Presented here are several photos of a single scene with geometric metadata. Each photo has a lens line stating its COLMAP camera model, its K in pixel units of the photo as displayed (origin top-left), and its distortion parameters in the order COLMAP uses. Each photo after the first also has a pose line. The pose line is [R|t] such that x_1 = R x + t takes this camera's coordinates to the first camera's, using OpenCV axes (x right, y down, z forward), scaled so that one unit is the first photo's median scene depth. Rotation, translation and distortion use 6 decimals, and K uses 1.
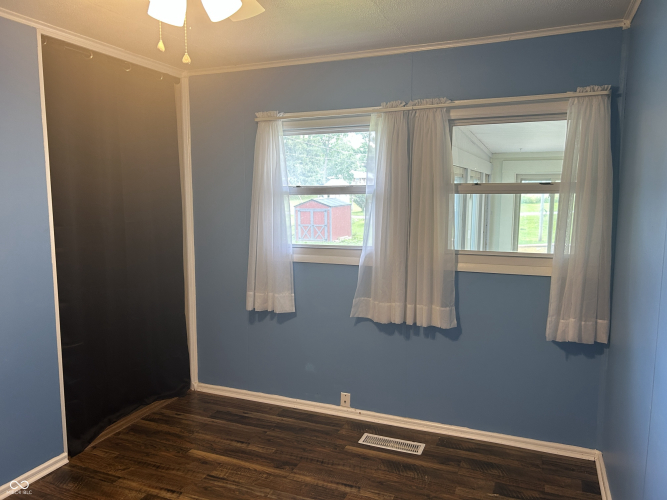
lens RADIAL K [[501.5, 0, 333.5], [0, 501.5, 253.8], [0, 0, 1]] dist [0.032807, -0.020276]
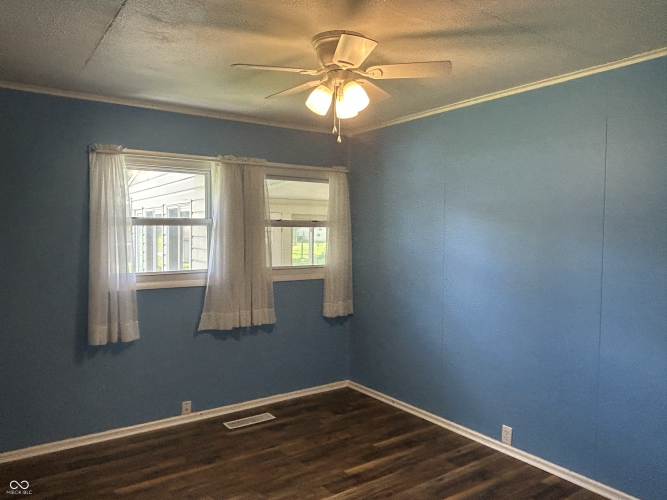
lens RADIAL K [[503.9, 0, 333.5], [0, 503.9, 254.1], [0, 0, 1]] dist [-0.000467, -0.016081]
pose [[0.533714, -0.038265, 0.844799, -0.842766], [0.091075, 0.995766, -0.012435, -0.009352], [-0.840746, 0.083577, 0.534940, 0.102799]]
